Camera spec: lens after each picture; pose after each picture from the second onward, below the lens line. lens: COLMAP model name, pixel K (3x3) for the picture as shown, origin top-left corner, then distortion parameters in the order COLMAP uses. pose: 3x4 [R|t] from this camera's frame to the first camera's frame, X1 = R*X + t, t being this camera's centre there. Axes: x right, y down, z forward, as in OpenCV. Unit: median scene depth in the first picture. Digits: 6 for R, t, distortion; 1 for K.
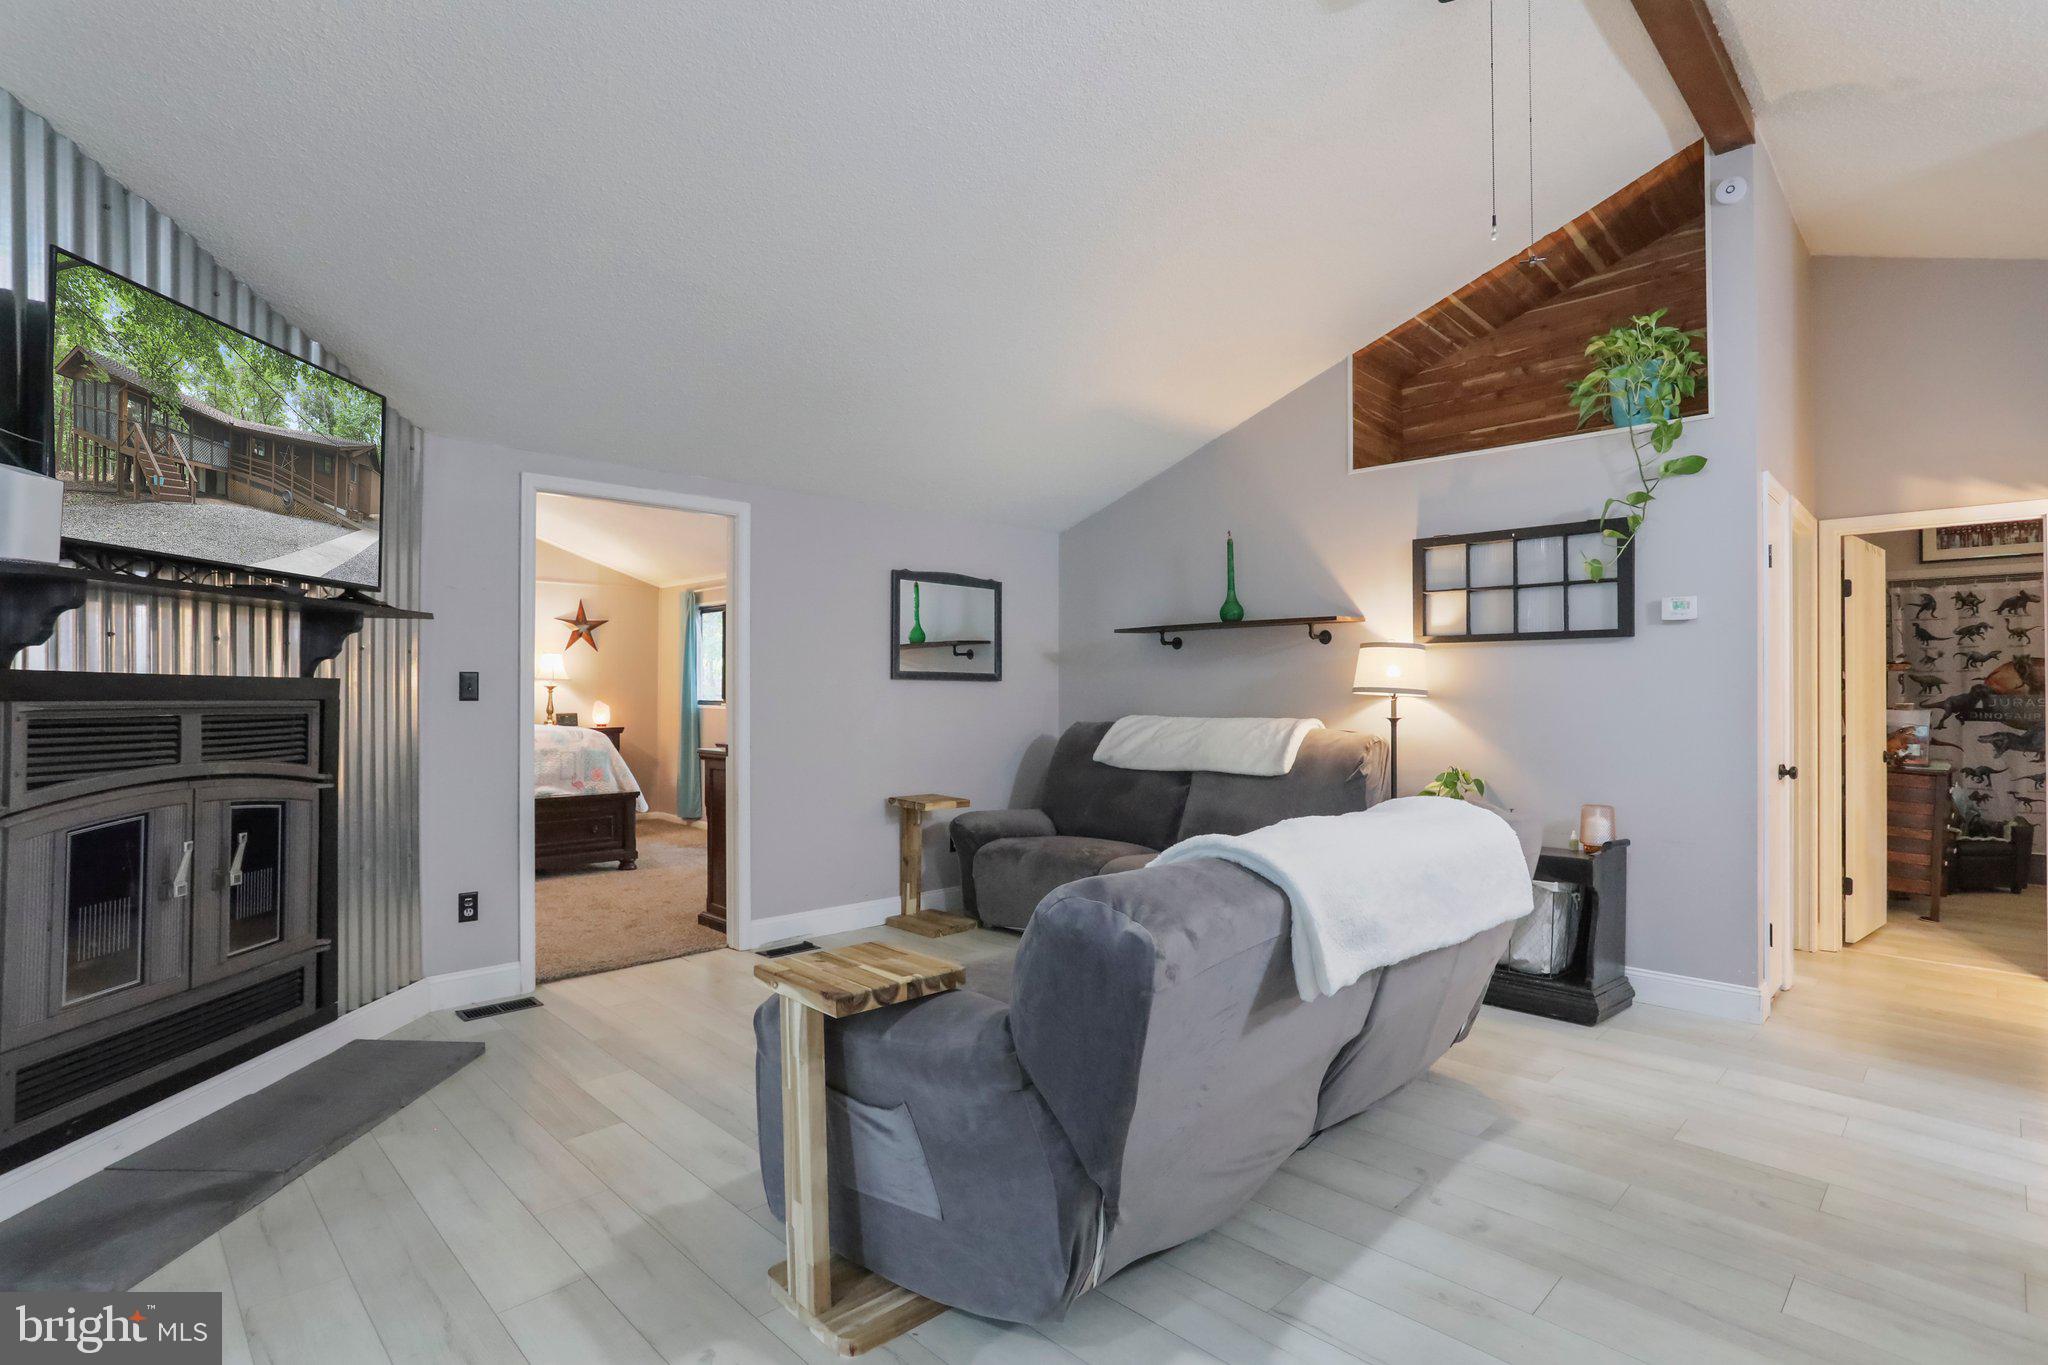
lens RADIAL K [[990.3, 0, 1015.8], [0, 990.3, 685.6], [0, 0, 1]] dist [-0.065829, 0.039523]
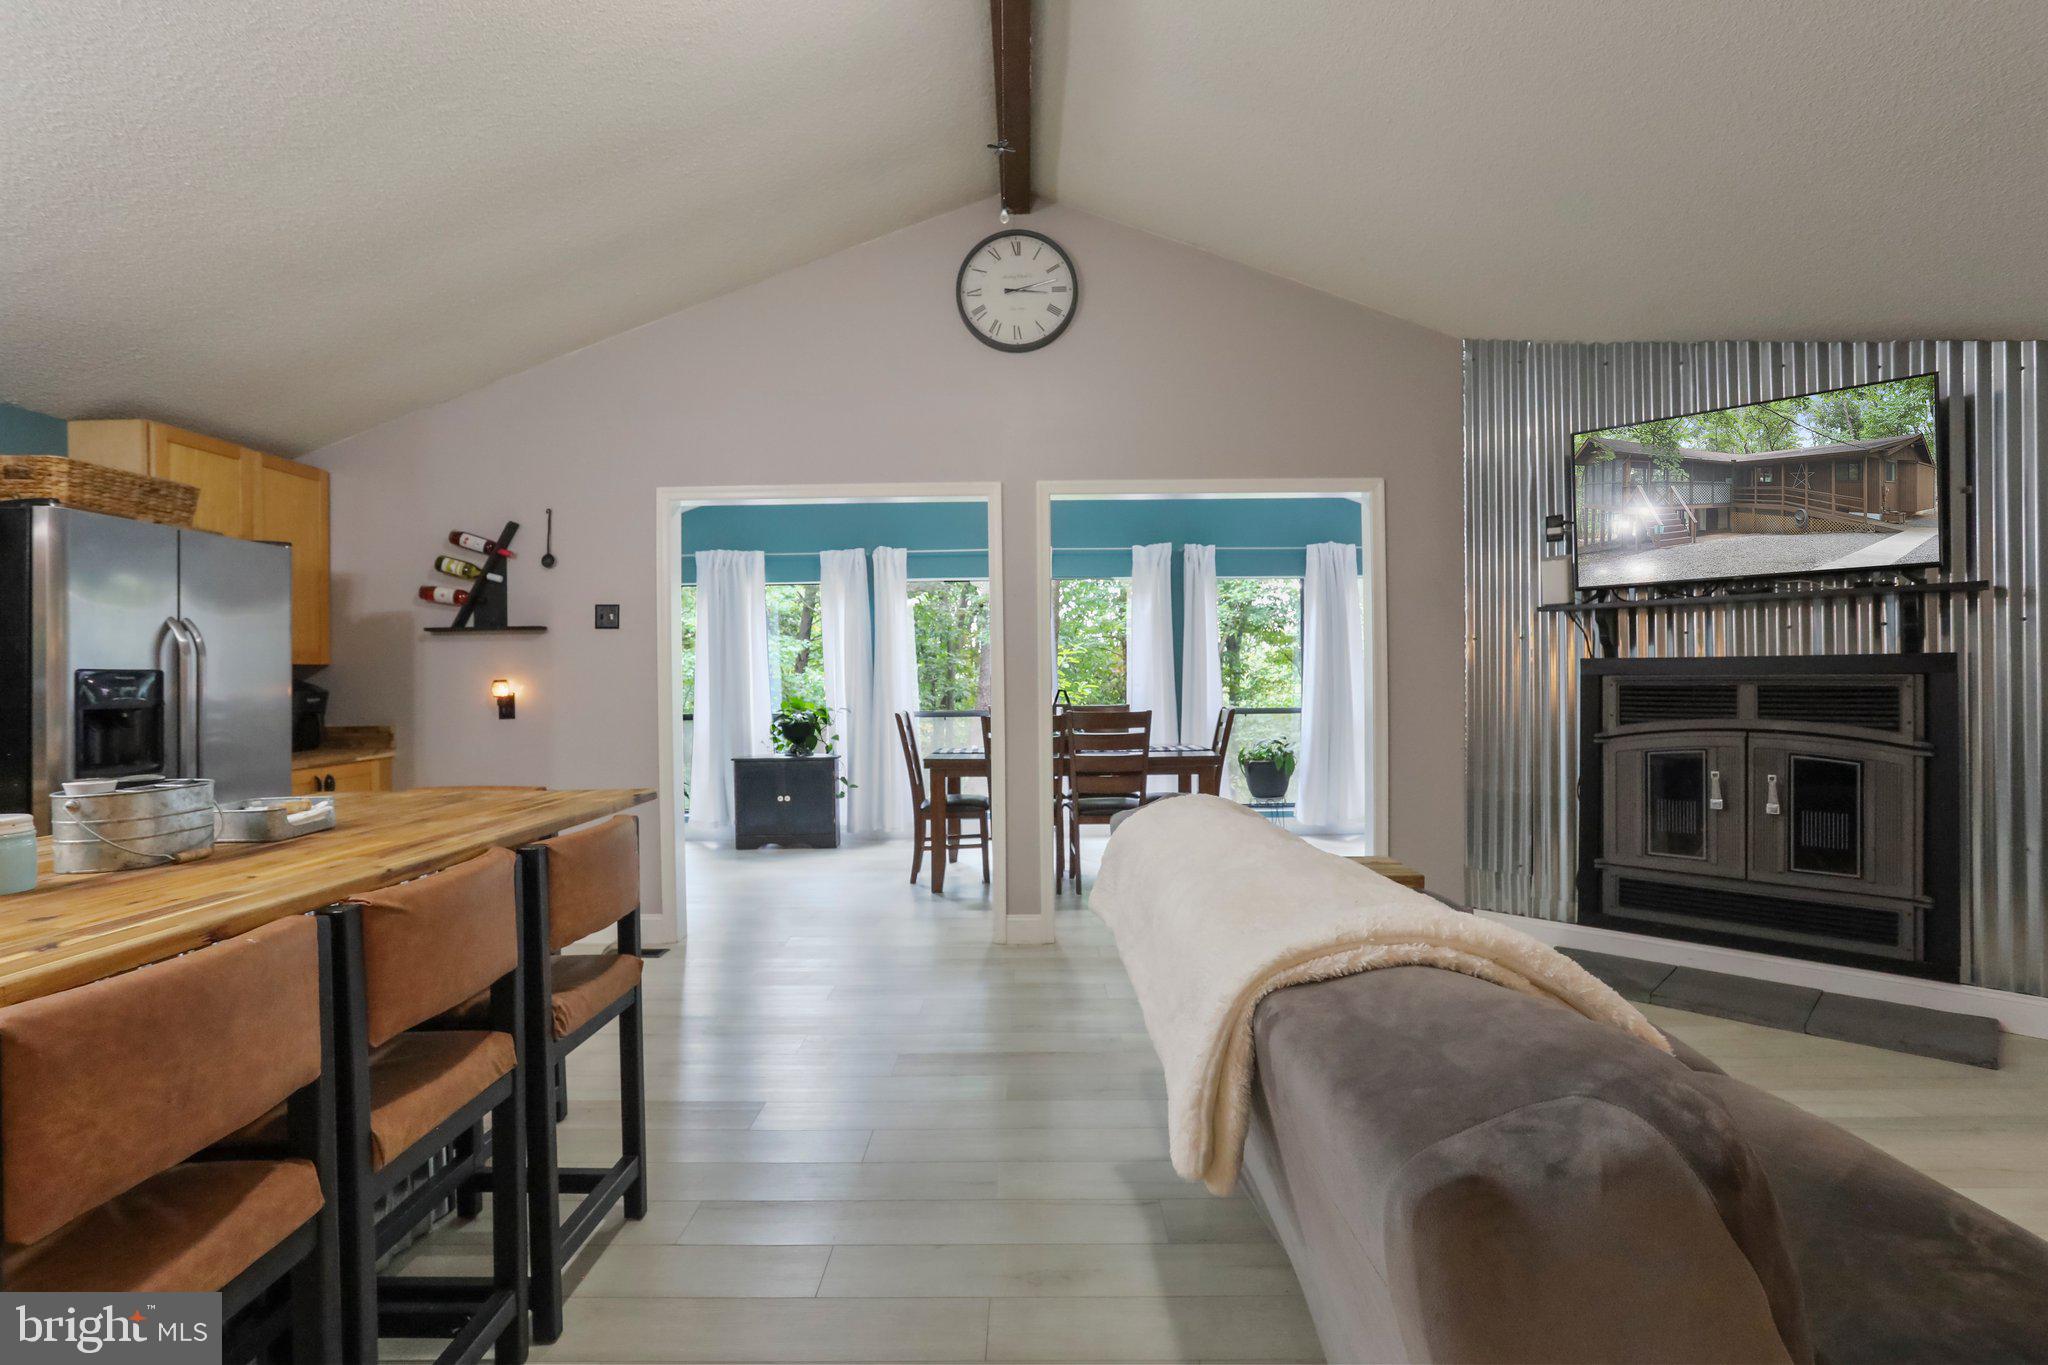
lens RADIAL K [[990.3, 0, 1015.8], [0, 990.3, 685.6], [0, 0, 1]] dist [-0.065829, 0.039523]
pose [[-0.716285, 0.009355, -0.697746, 0.489864], [0.016904, 0.999849, -0.003948, 0.011149], [0.697603, -0.014622, -0.716335, 0.706226]]
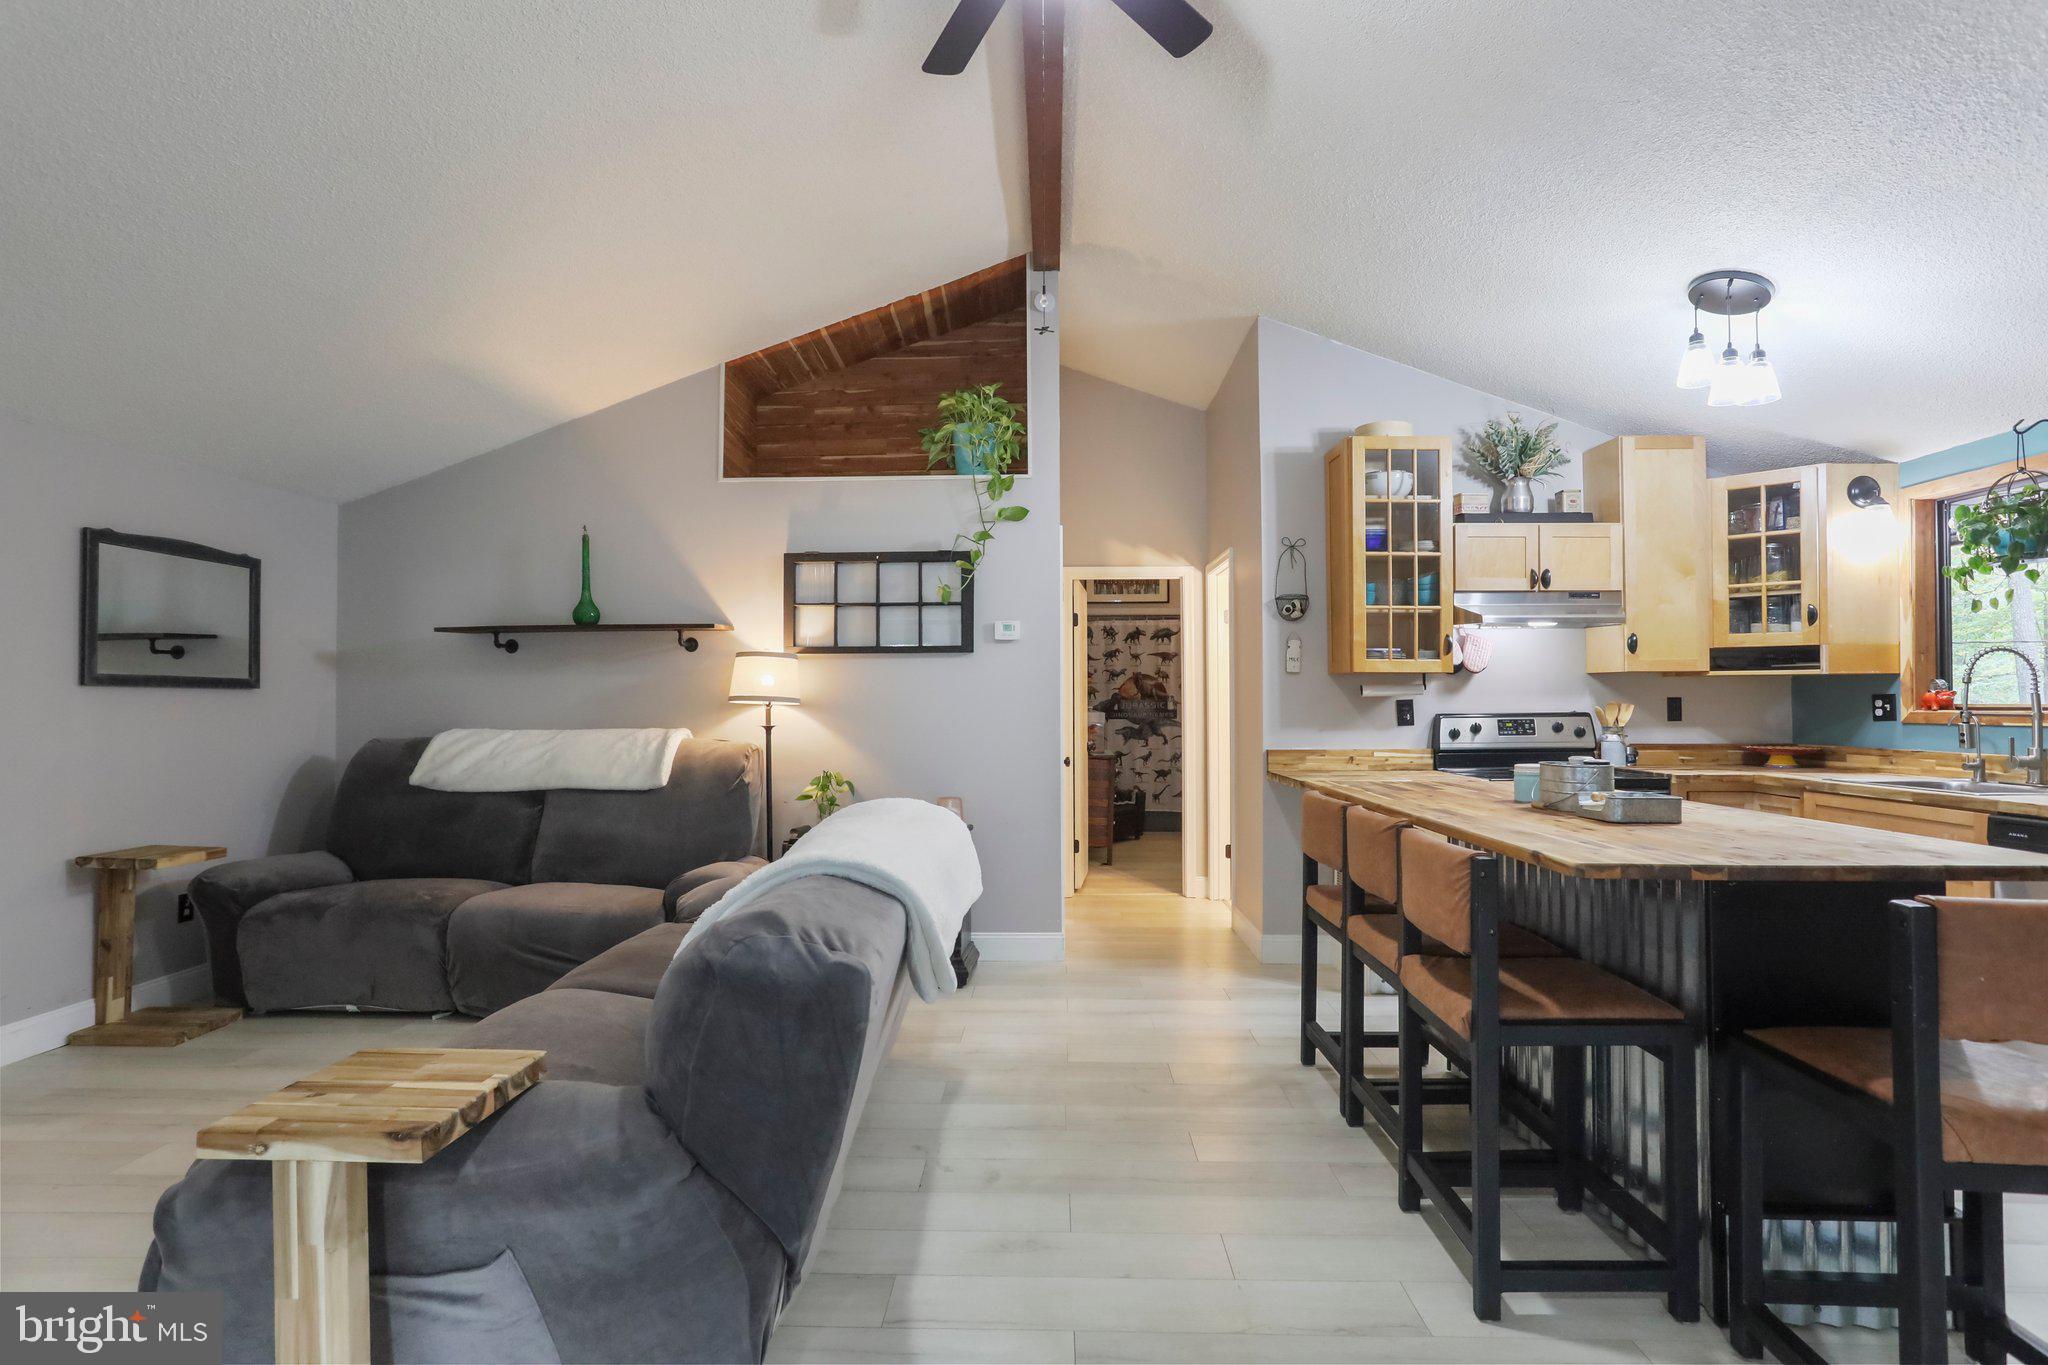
lens RADIAL K [[990.3, 0, 1015.8], [0, 990.3, 685.6], [0, 0, 1]] dist [-0.065829, 0.039523]
pose [[0.728876, 0.004782, 0.684629, -0.131208], [0.000930, 0.999968, -0.007974, -0.000409], [-0.684645, 0.006449, 0.728848, 0.072778]]
